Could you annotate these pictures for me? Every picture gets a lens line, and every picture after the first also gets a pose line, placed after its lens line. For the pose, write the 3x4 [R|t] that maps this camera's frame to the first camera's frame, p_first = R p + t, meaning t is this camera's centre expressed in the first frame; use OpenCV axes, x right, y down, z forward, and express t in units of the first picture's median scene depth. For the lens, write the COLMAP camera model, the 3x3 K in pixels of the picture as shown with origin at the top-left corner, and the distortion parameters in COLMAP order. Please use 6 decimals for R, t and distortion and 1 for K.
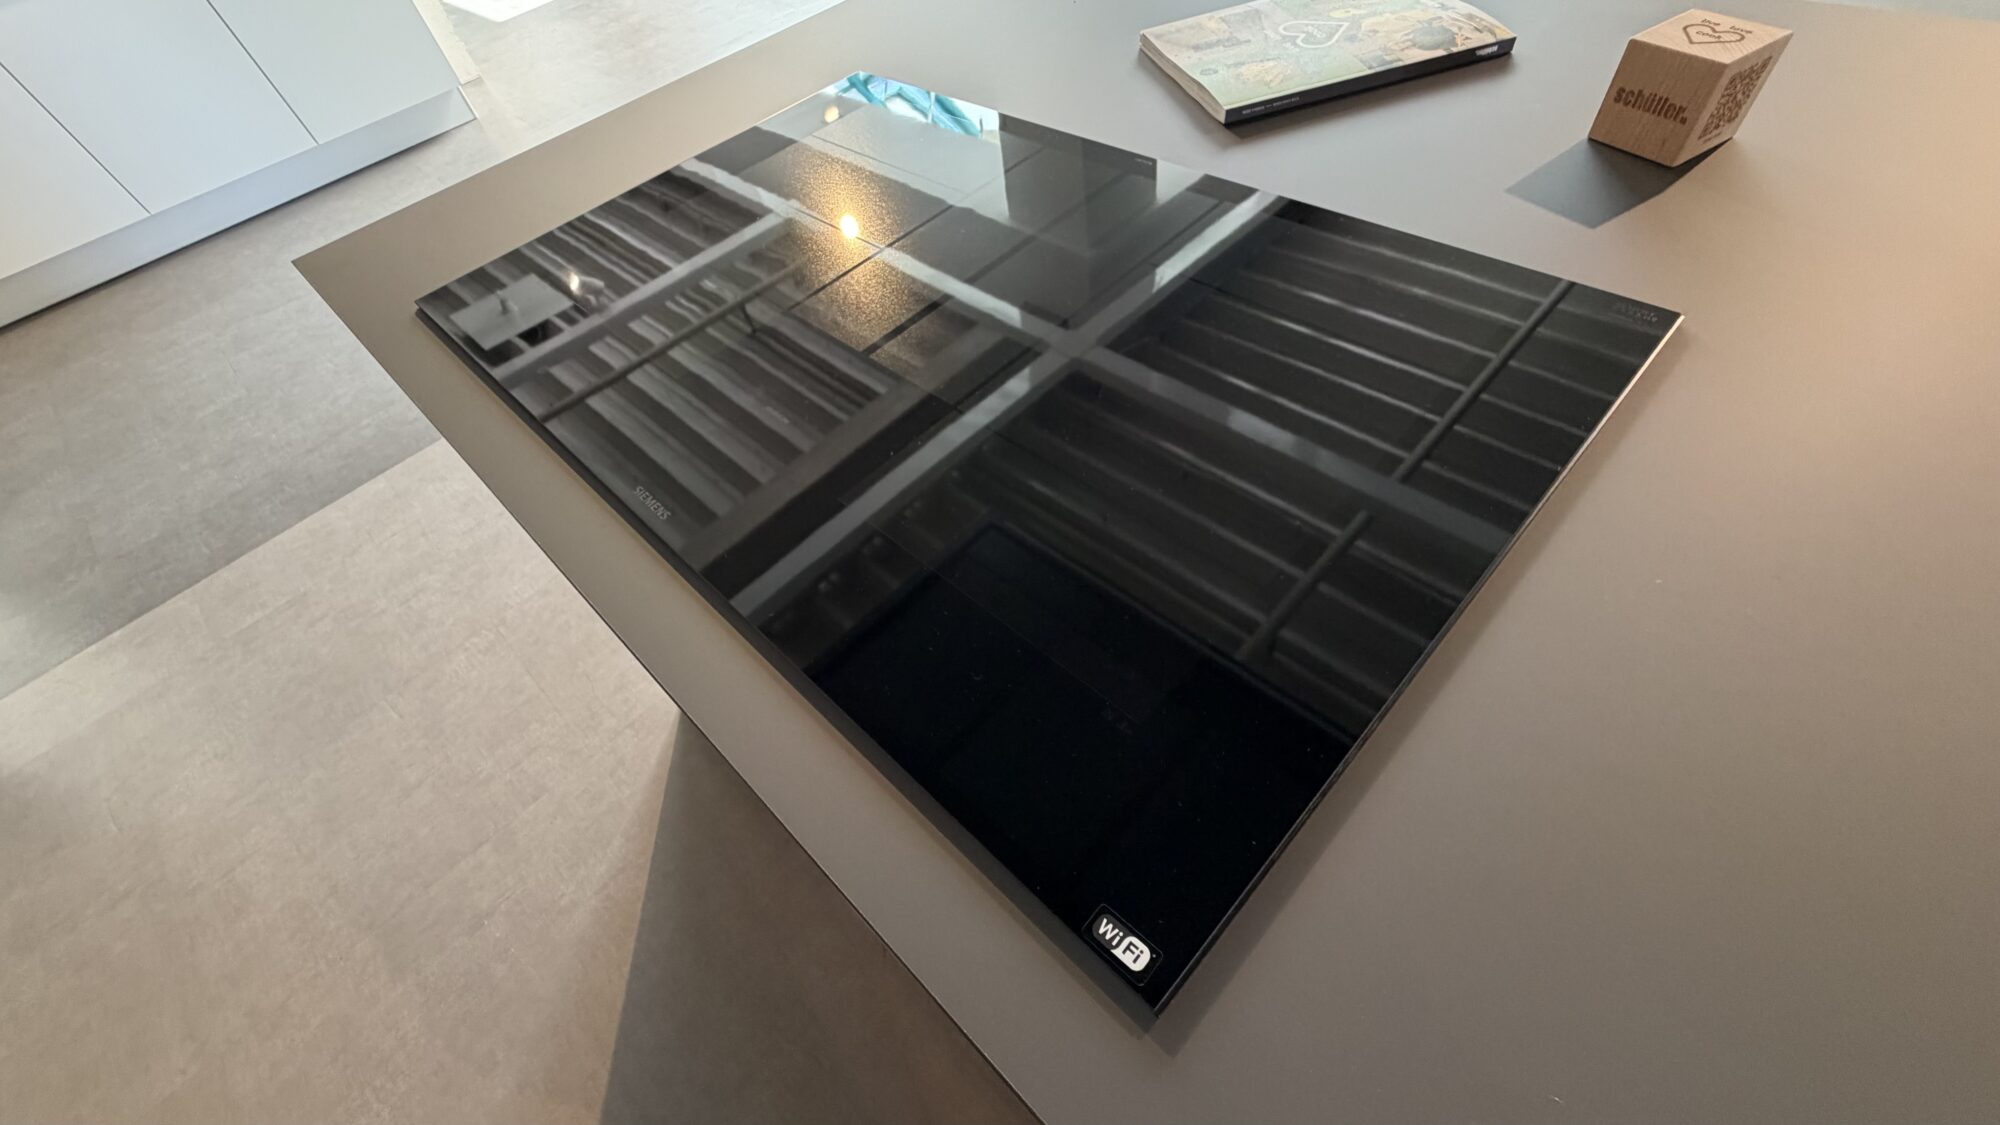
lens RADIAL K [[795.6, 0, 999.5], [0, 795.6, 568.0], [0, 0, 1]] dist [0.002908, 0.000530]
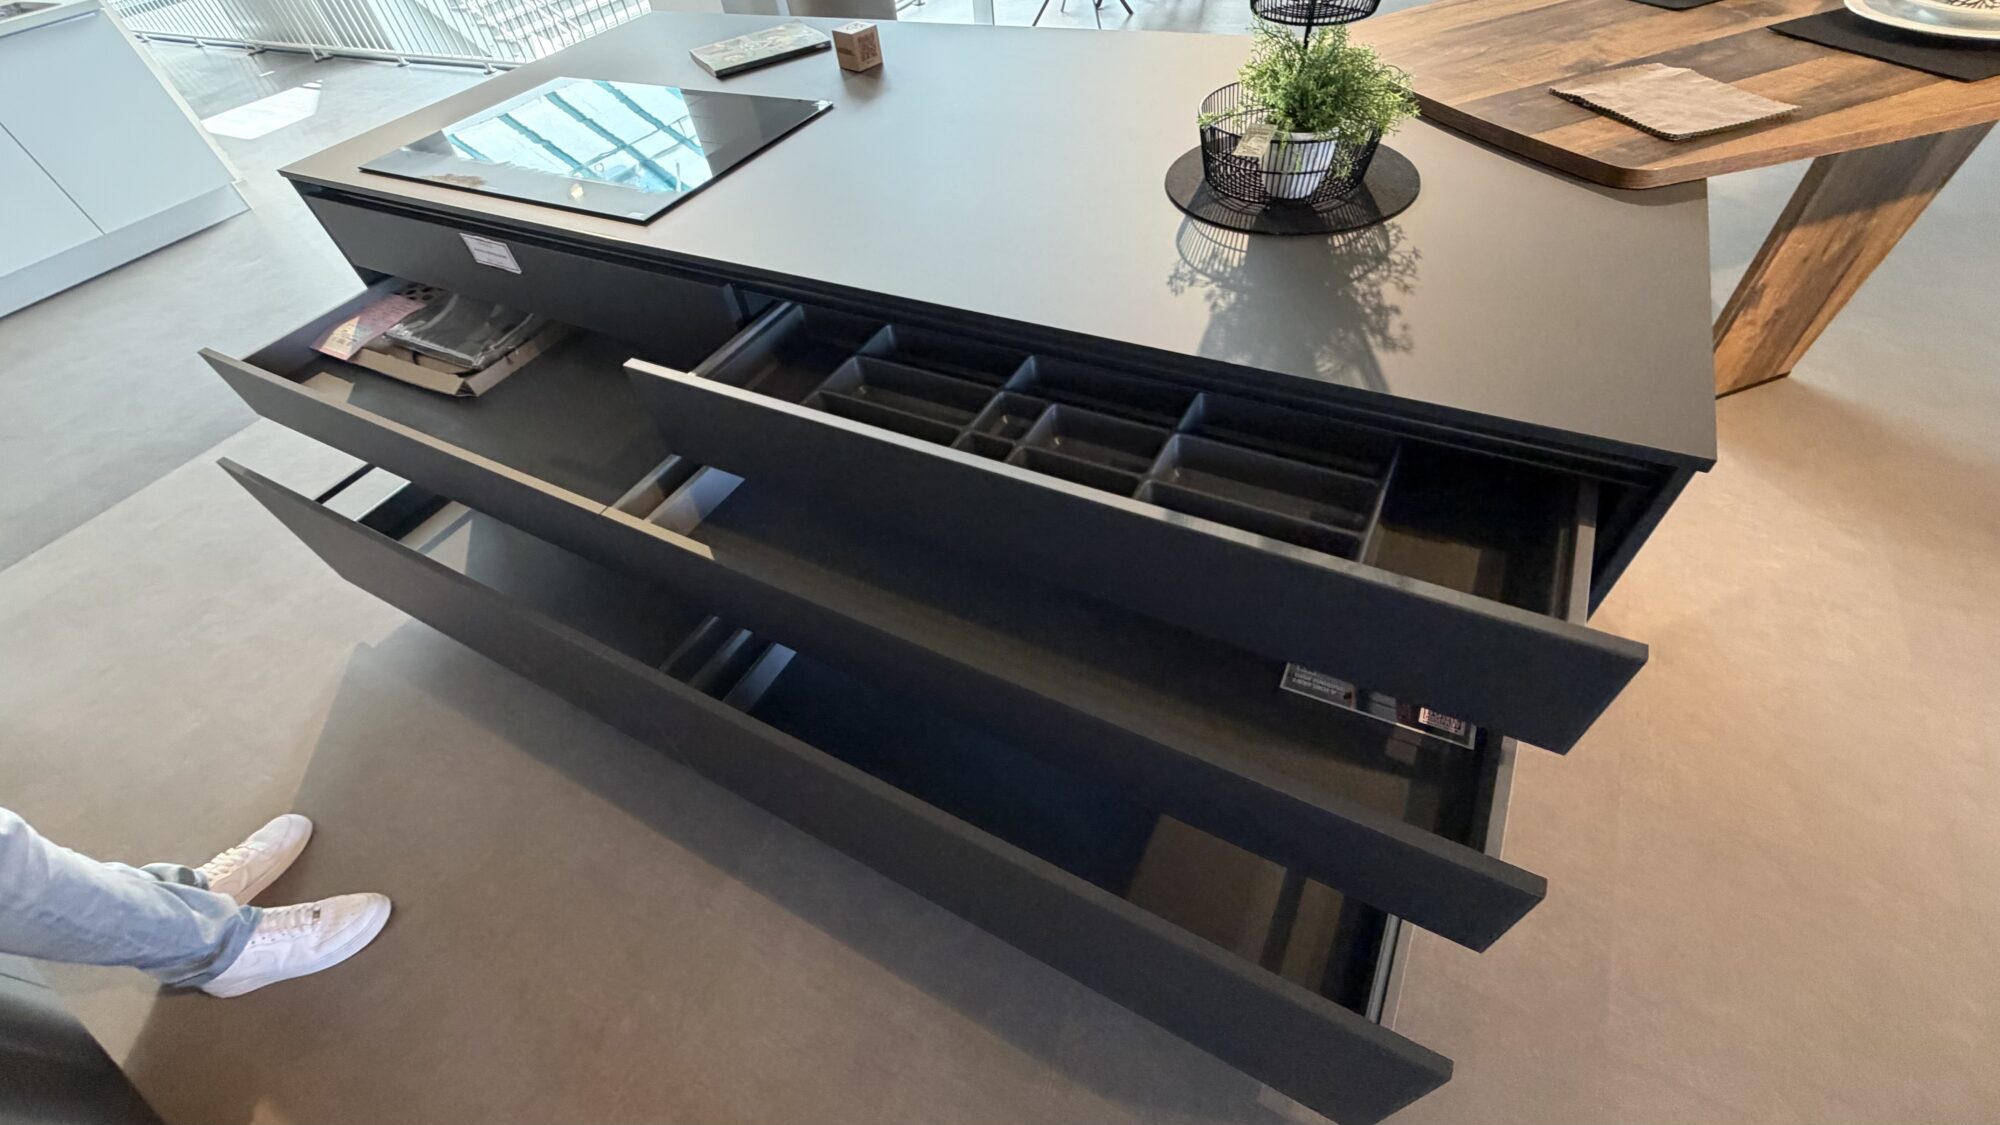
lens RADIAL K [[795.6, 0, 997.9], [0, 795.6, 560.6], [0, 0, 1]] dist [0.002908, 0.000530]
pose [[0.962260, -0.180011, 0.204089, 0.199529], [0.201309, 0.975500, -0.088740, 0.749328], [-0.183114, 0.126476, 0.974922, -0.795191]]
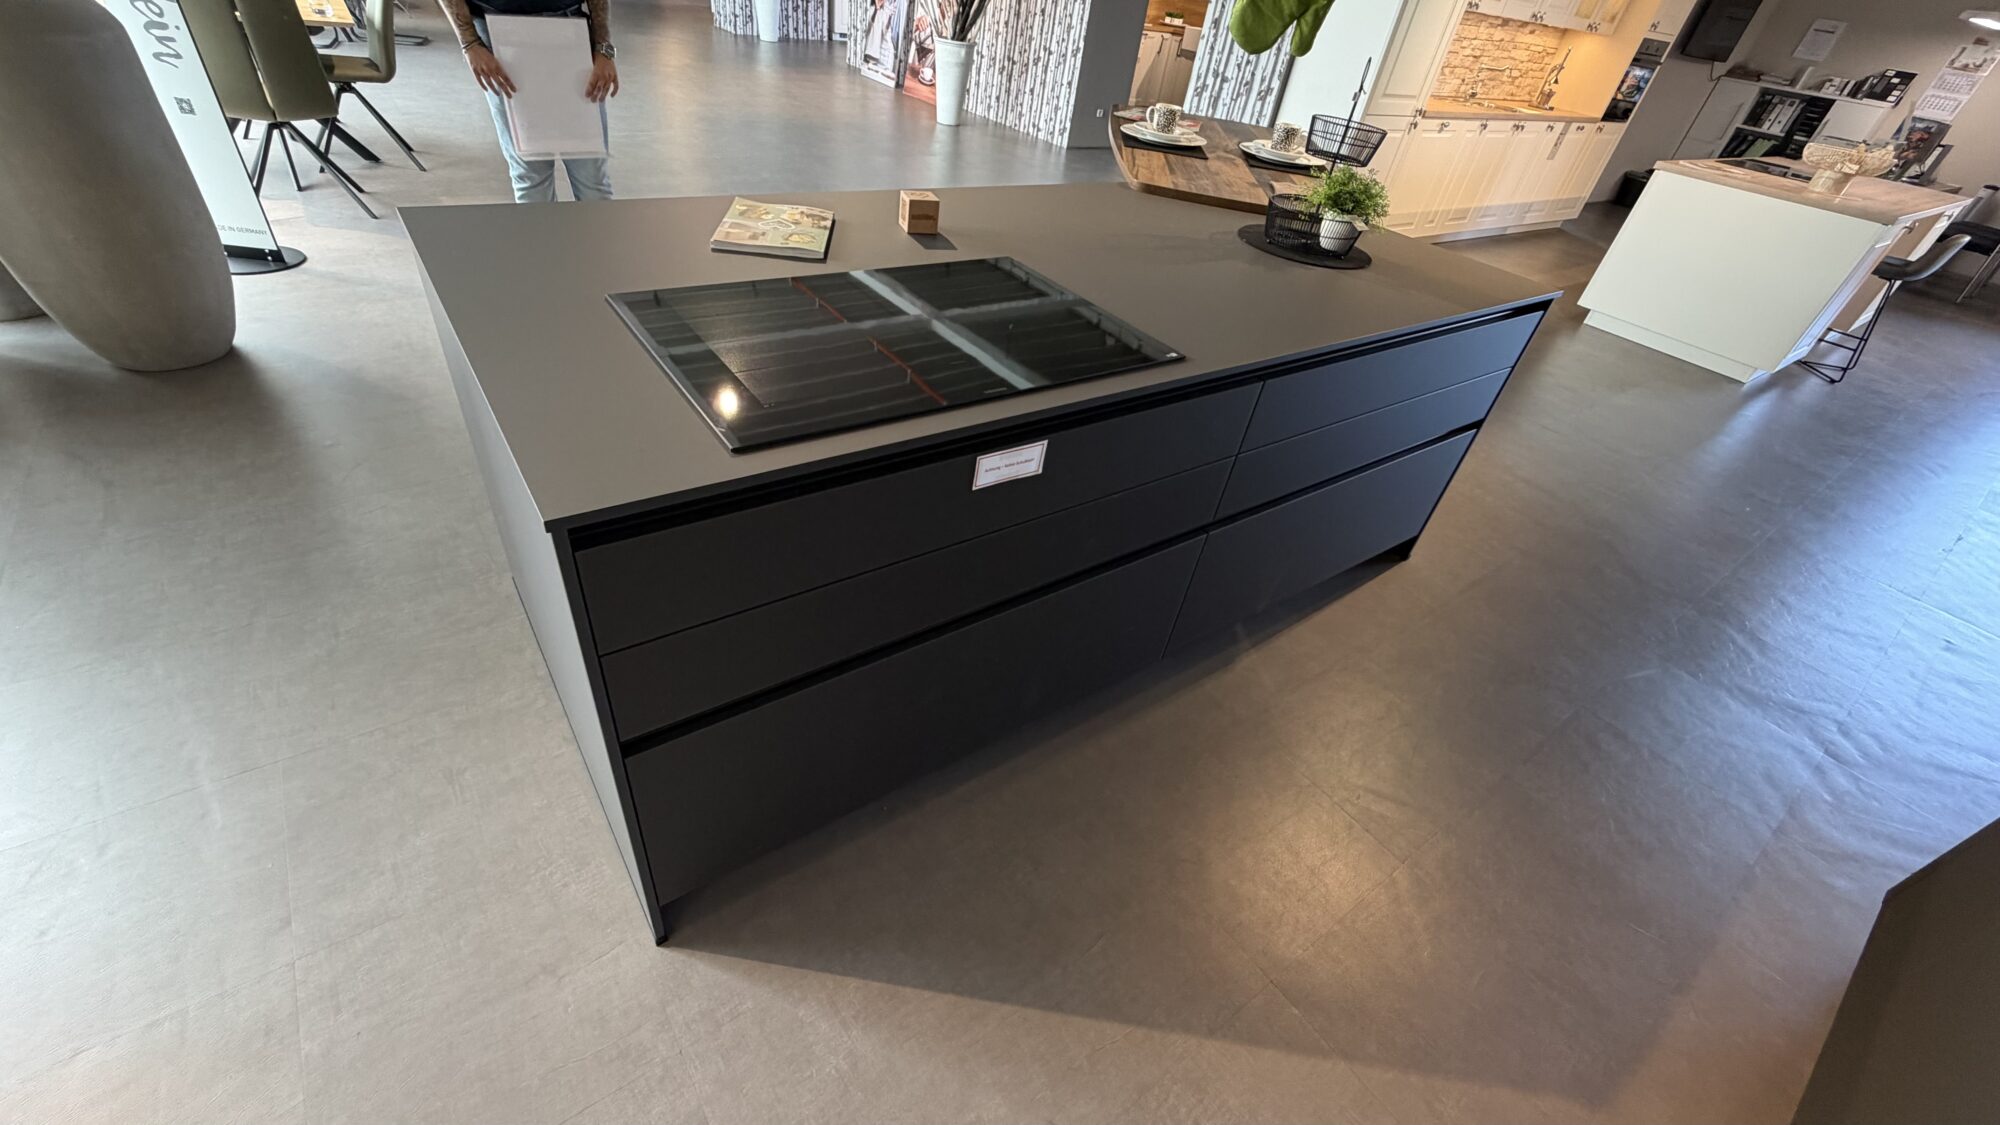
lens RADIAL K [[795.6, 0, 997.7], [0, 795.6, 563.3], [0, 0, 1]] dist [0.002908, 0.000530]
pose [[0.145289, -0.484484, 0.862651, -1.064248], [0.677031, 0.684482, 0.270394, -0.142788], [-0.721471, 0.544756, 0.427458, 0.104845]]
